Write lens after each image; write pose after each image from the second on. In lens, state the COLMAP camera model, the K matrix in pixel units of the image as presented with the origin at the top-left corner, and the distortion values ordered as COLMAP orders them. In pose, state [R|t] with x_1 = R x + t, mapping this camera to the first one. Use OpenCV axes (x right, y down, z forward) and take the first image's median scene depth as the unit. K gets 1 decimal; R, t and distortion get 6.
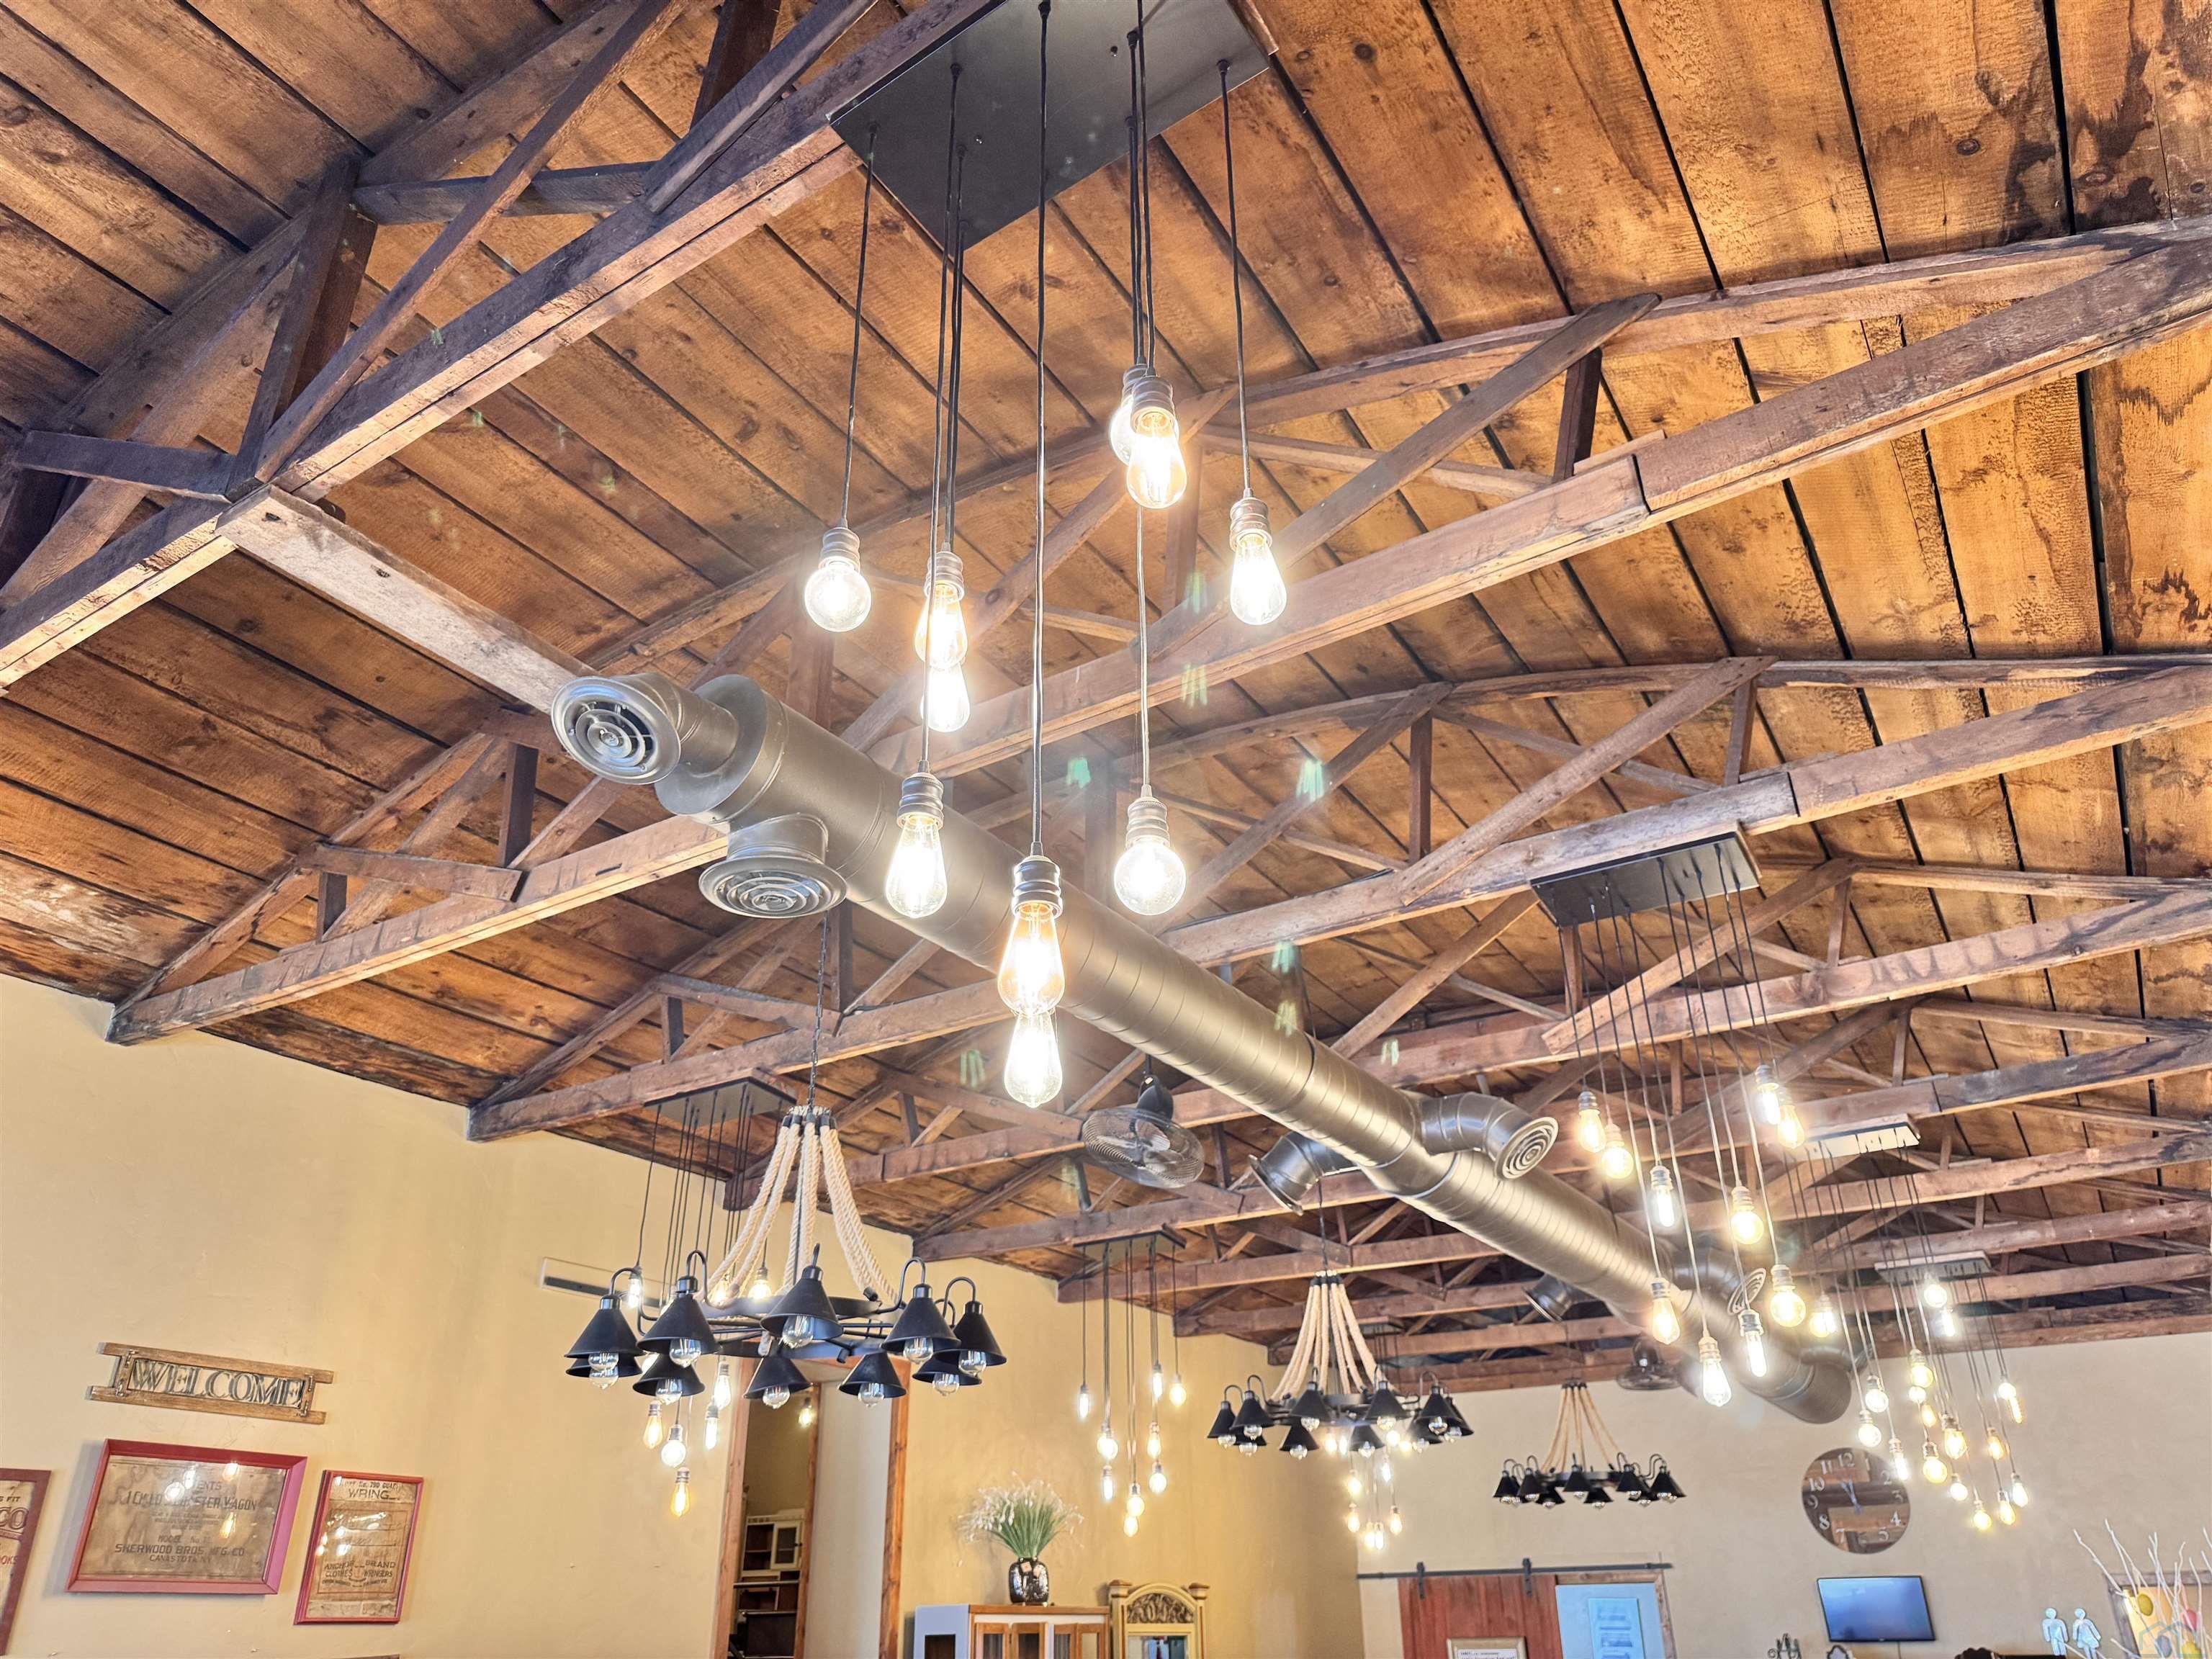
lens RADIAL K [[1558.7, 0, 1104.0], [0, 1558.7, 824.6], [0, 0, 1]] dist [0.030513, -0.039127]
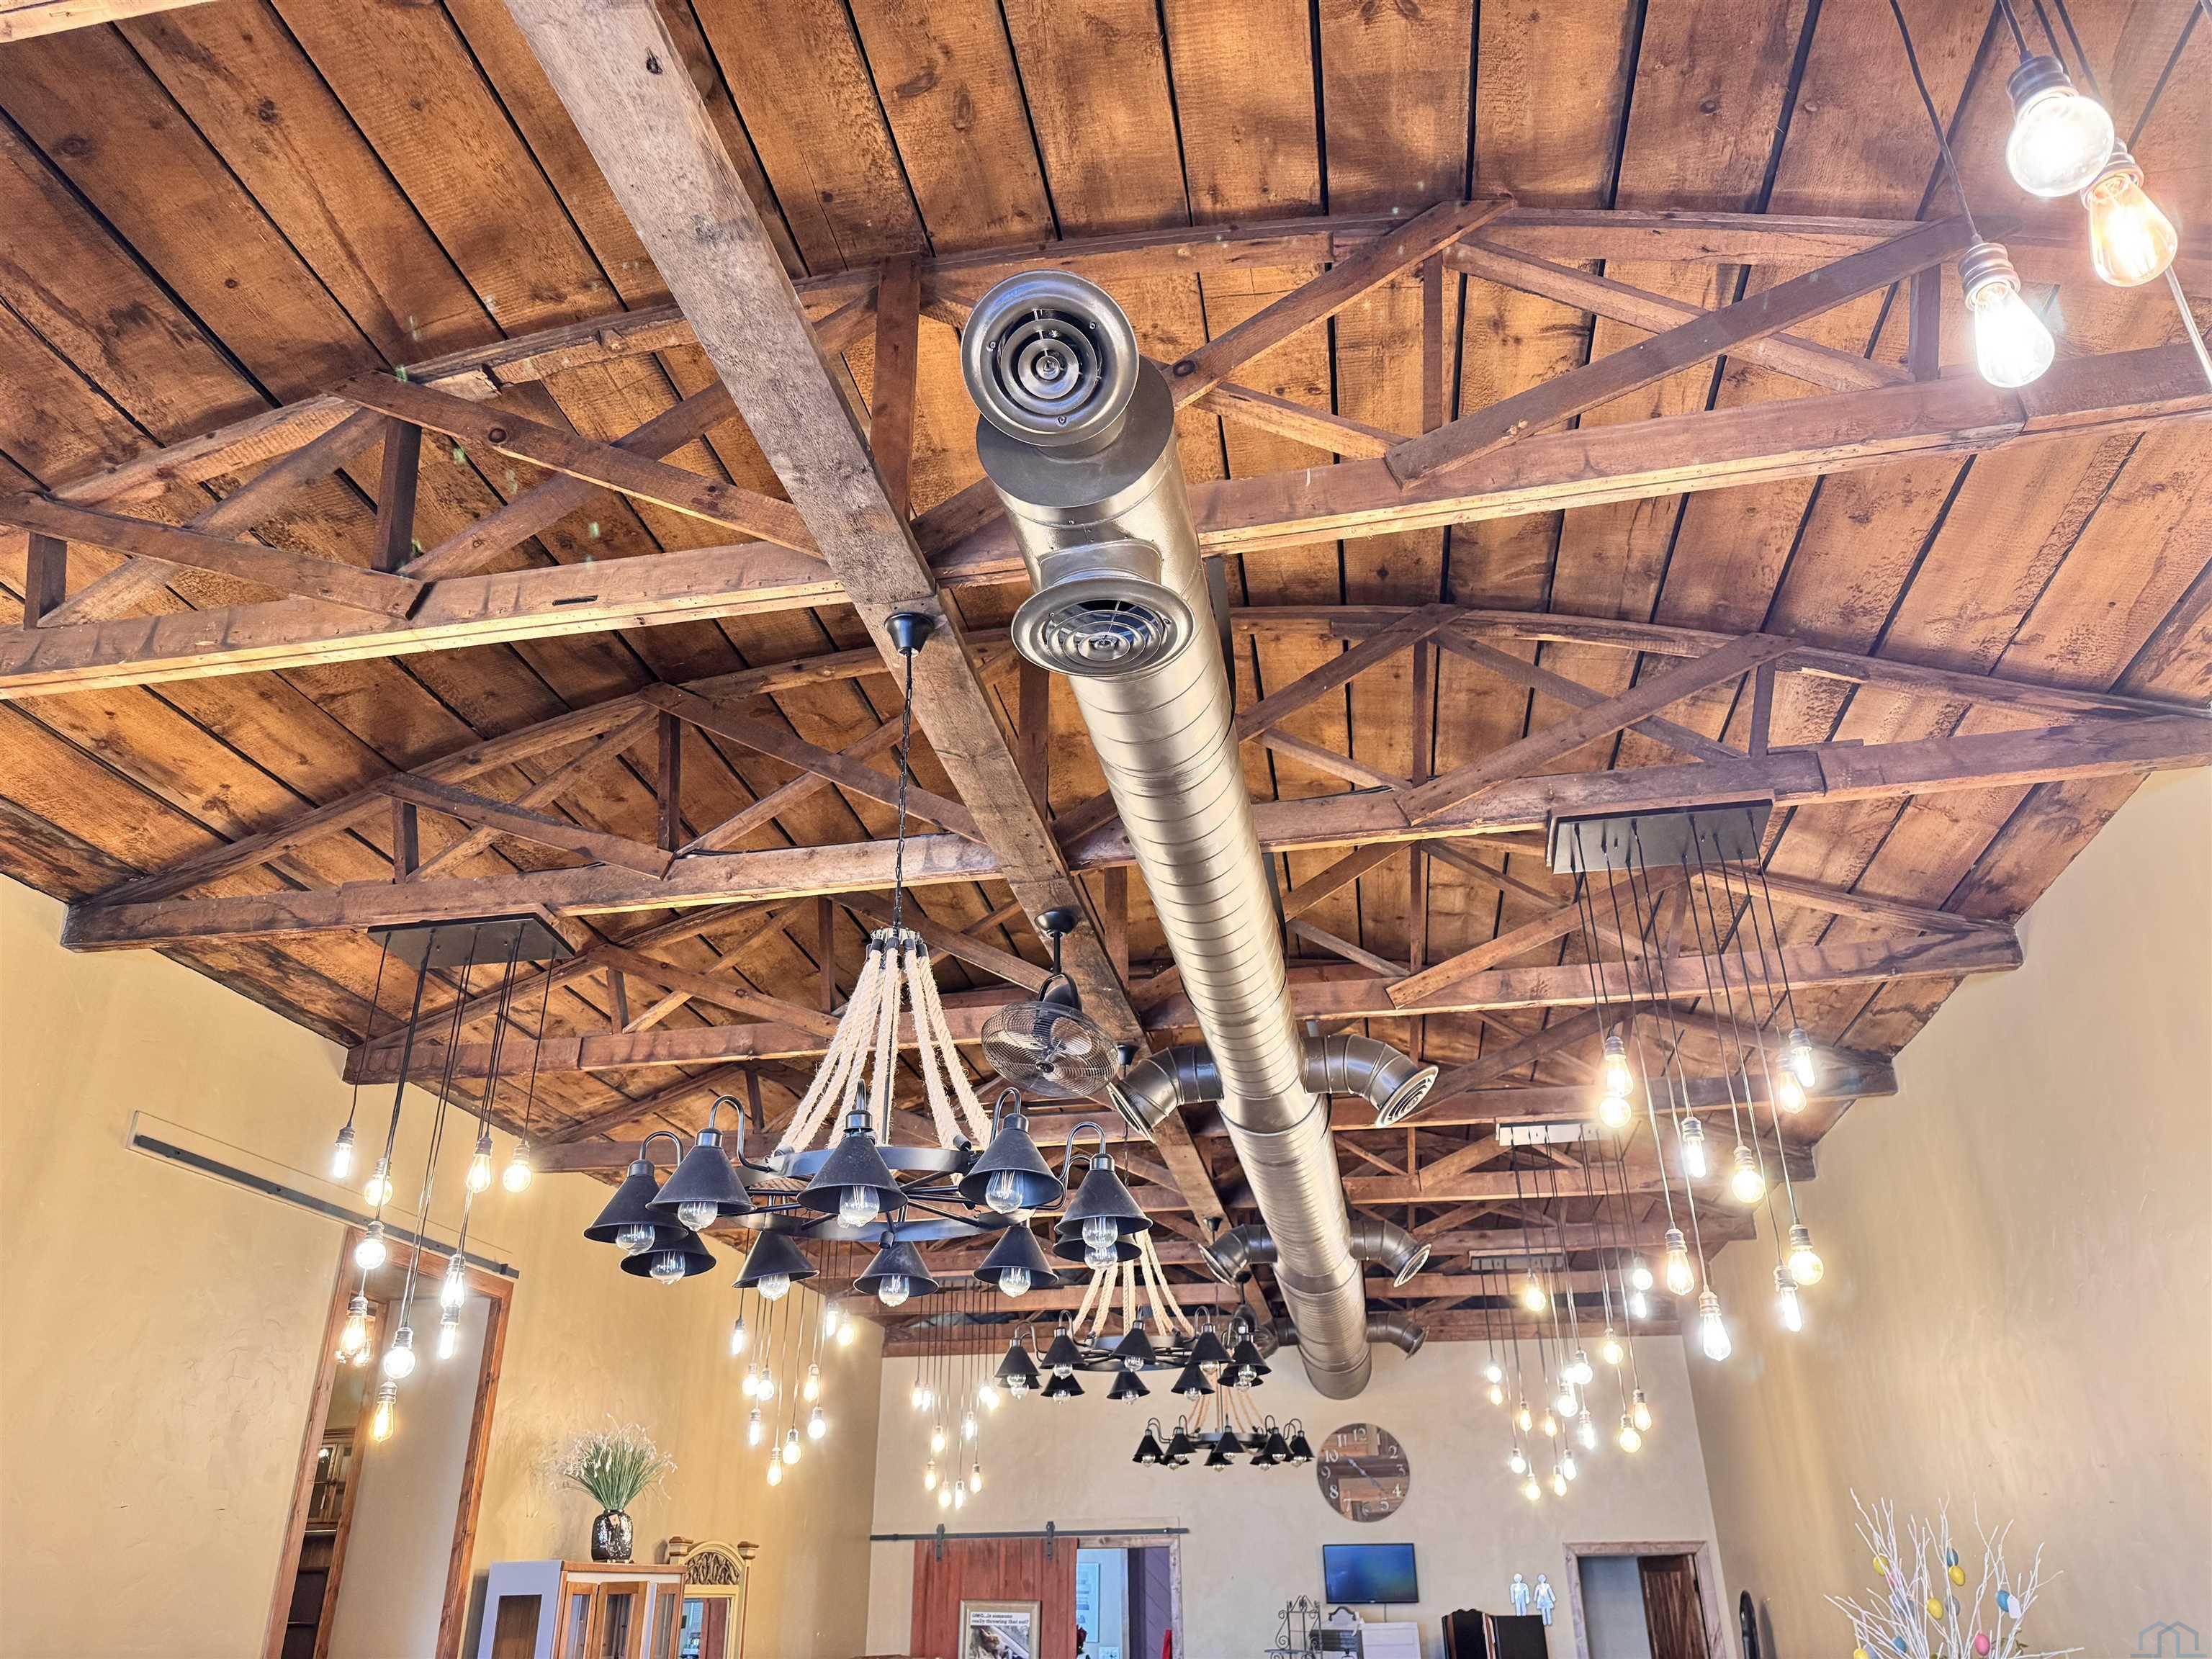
lens RADIAL K [[1558.7, 0, 1095.2], [0, 1558.7, 824.7], [0, 0, 1]] dist [0.030513, -0.039127]
pose [[0.926243, 0.167002, 0.337912, -0.221850], [-0.172637, 0.984892, -0.013540, 0.071499], [-0.335068, -0.045795, 0.941080, 0.128655]]
